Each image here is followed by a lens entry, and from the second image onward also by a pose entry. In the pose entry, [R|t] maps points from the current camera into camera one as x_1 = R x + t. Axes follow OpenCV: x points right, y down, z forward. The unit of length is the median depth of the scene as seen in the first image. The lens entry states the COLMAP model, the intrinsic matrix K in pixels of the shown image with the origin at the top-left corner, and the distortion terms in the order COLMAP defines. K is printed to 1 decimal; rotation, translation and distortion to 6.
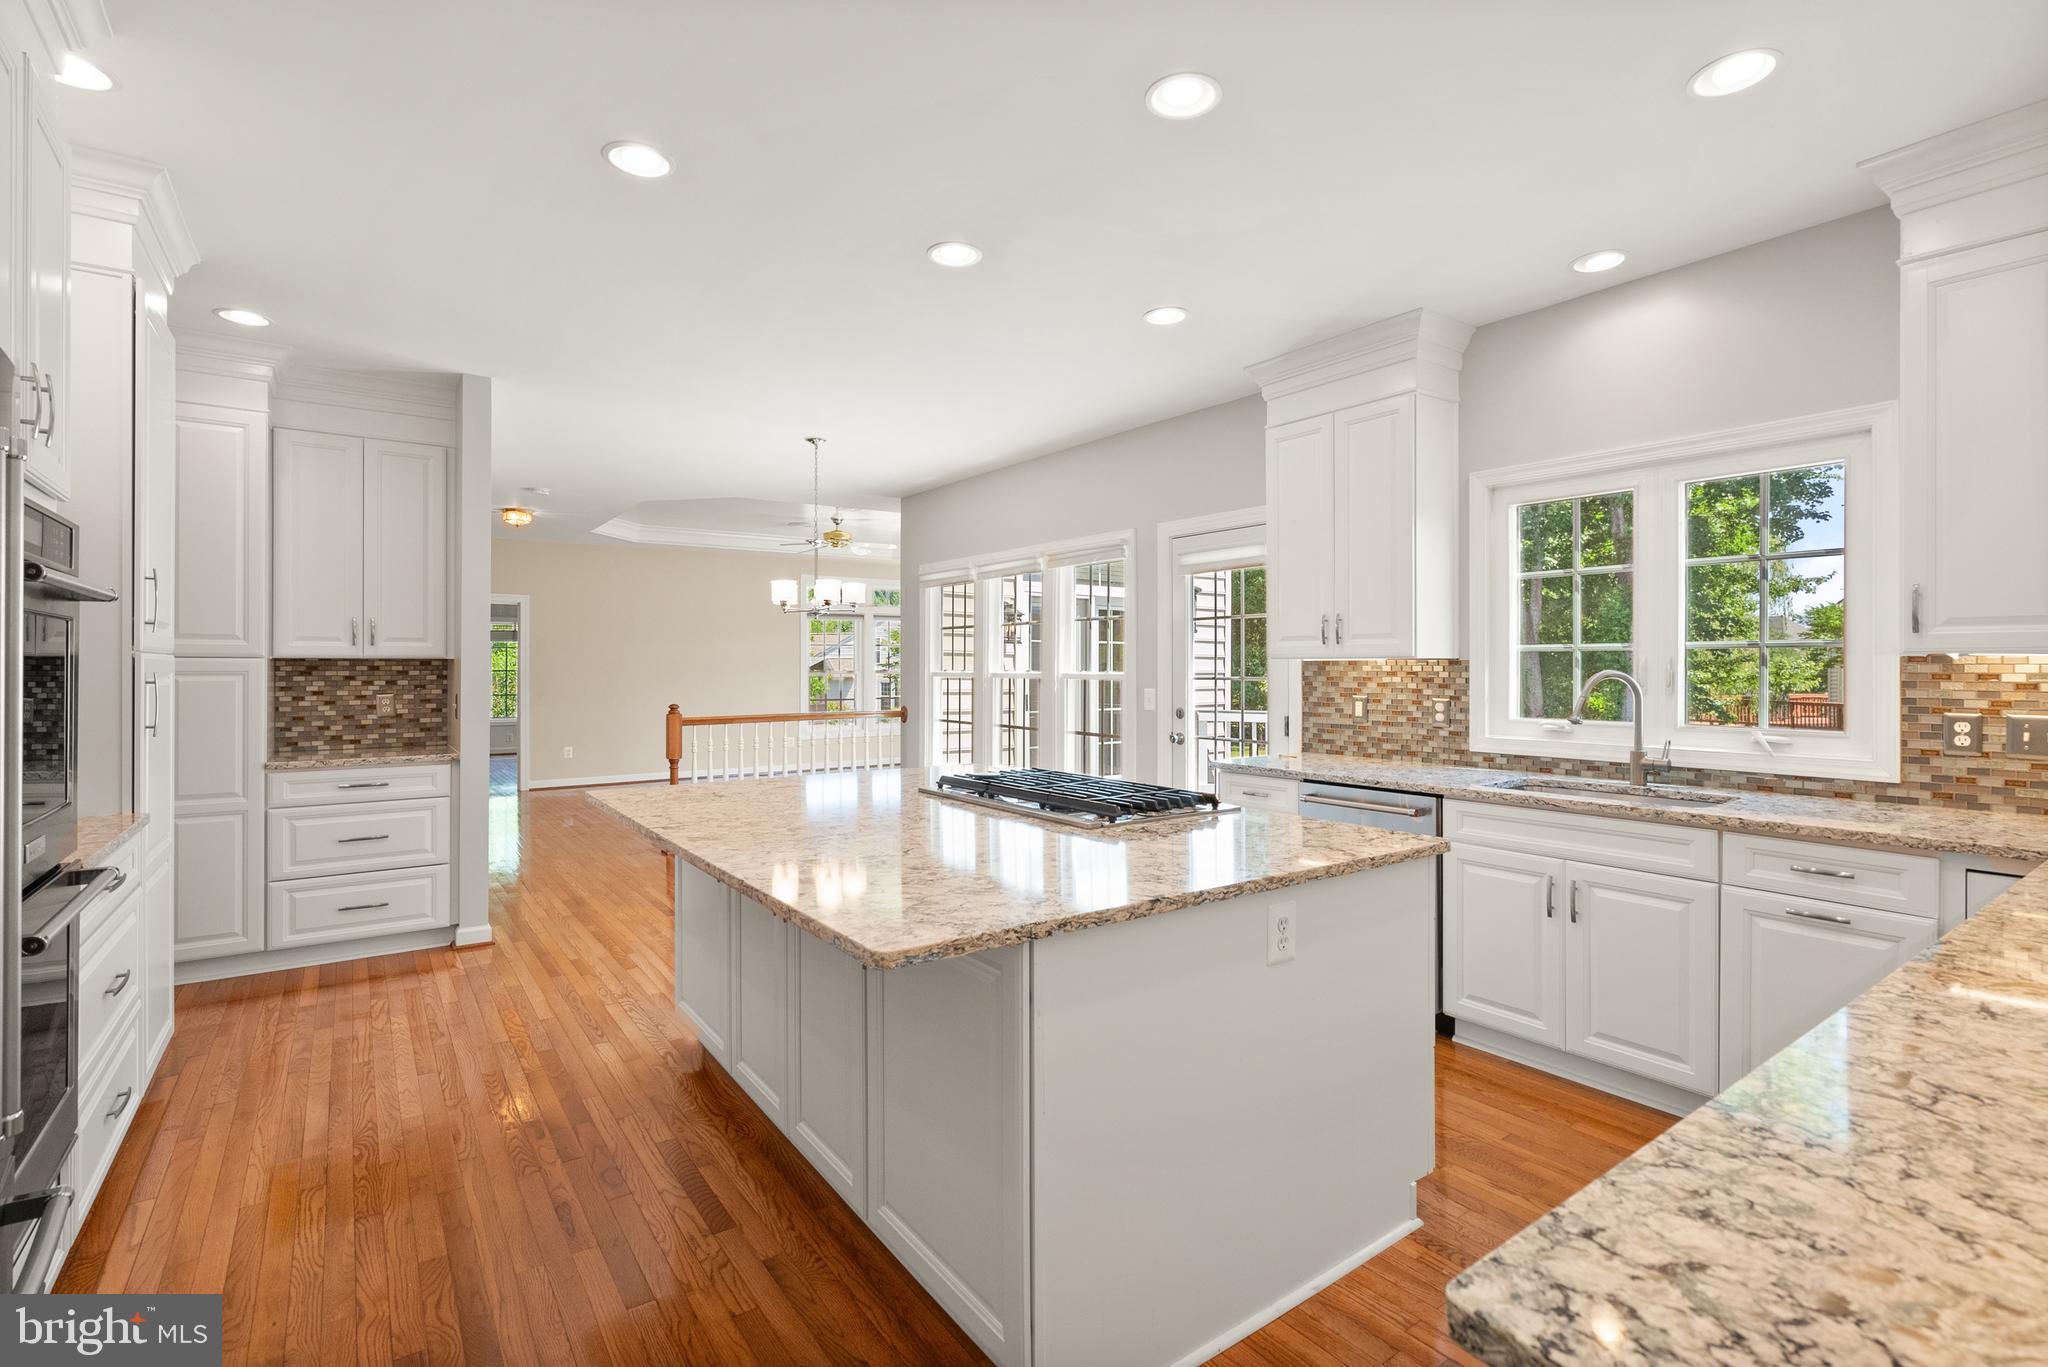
lens RADIAL K [[943.0, 0, 1029.7], [0, 943.0, 663.4], [0, 0, 1]] dist [-0.003763, 0.001059]
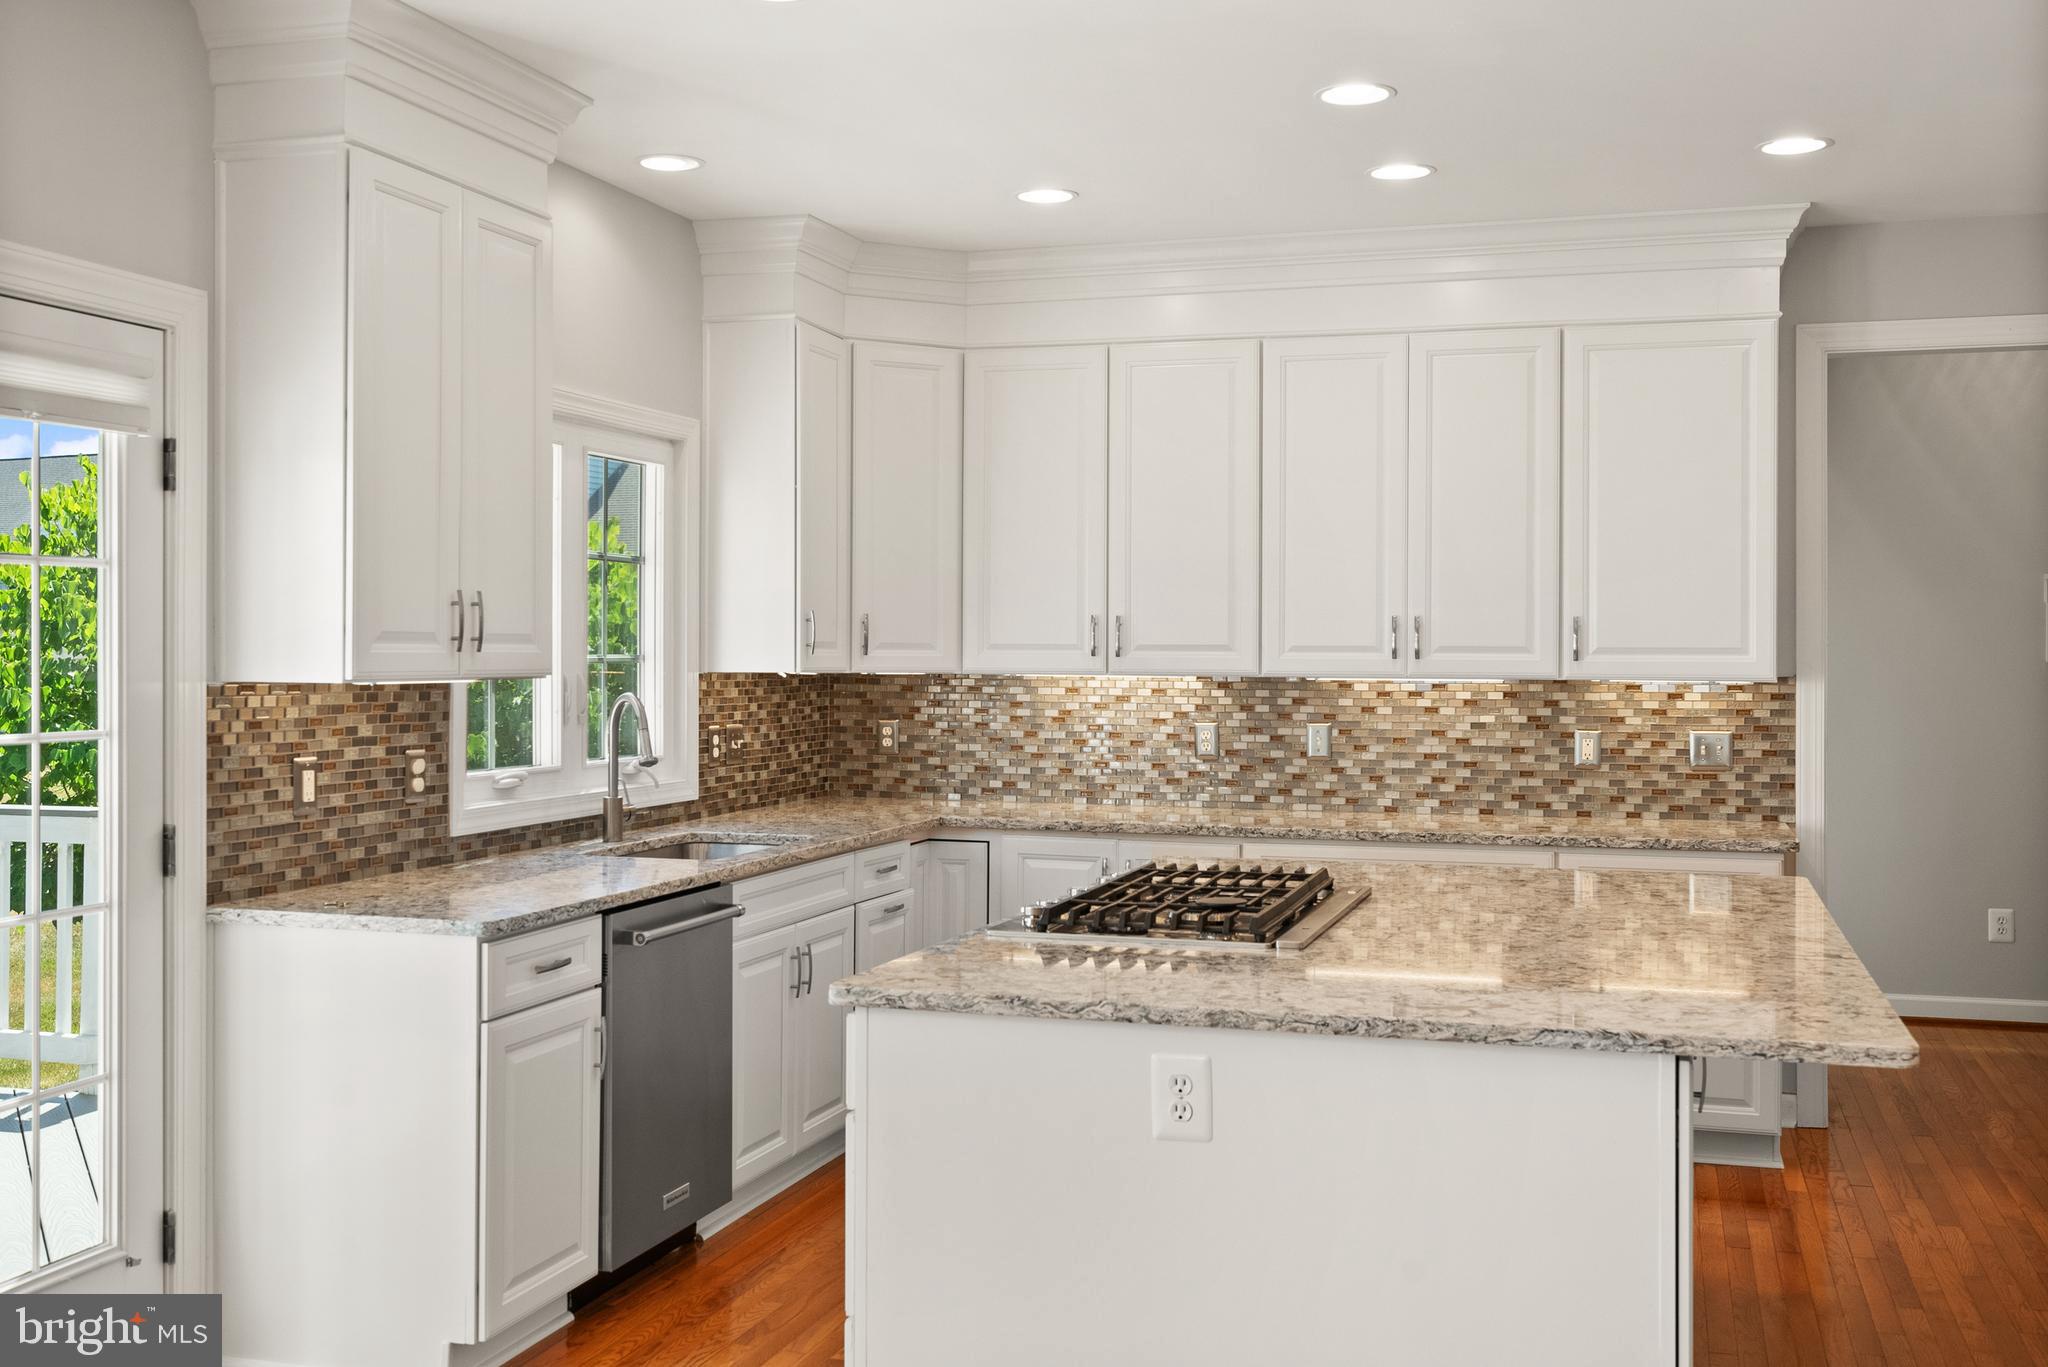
lens RADIAL K [[2041.8, 0, 1029.9], [0, 2041.8, 654.3], [0, 0, 1]] dist [0.012115, -0.024959]
pose [[-0.602055, -0.000673, 0.798454, -0.721439], [-0.003569, 0.999992, -0.001849, -0.017913], [-0.798446, -0.003963, -0.602053, 1.407612]]
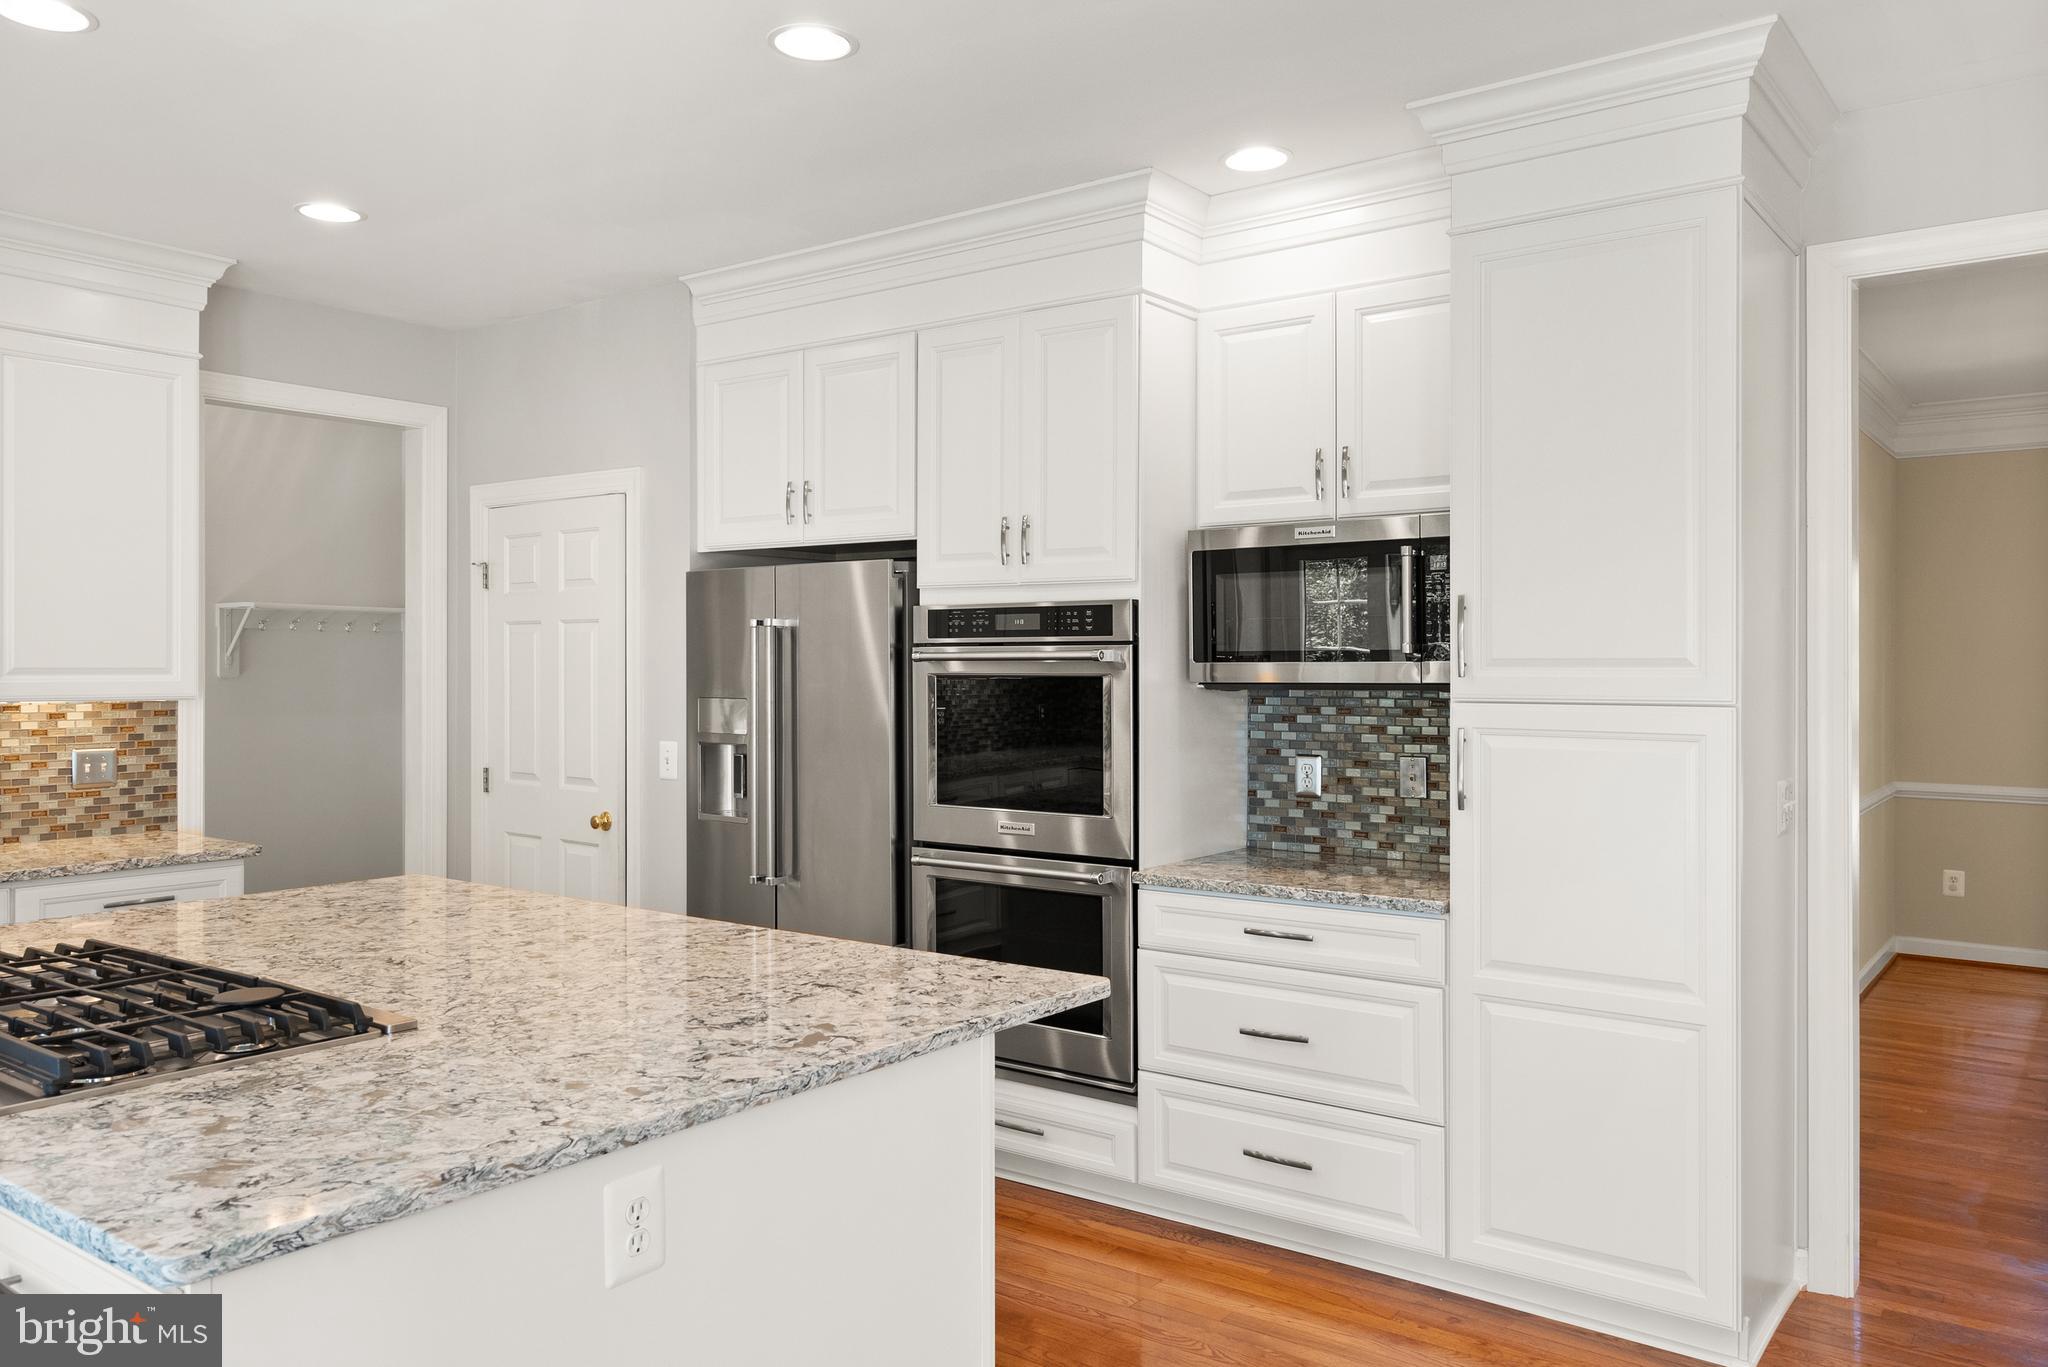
lens RADIAL K [[1496.6, 0, 1025.5], [0, 1496.6, 663.8], [0, 0, 1]] dist [0.008400, 0.003141]
pose [[-0.956880, 0.000223, -0.290482, -0.146193], [0.001173, 0.999995, -0.003097, -0.025889], [0.290480, -0.003304, -0.956875, 1.382280]]
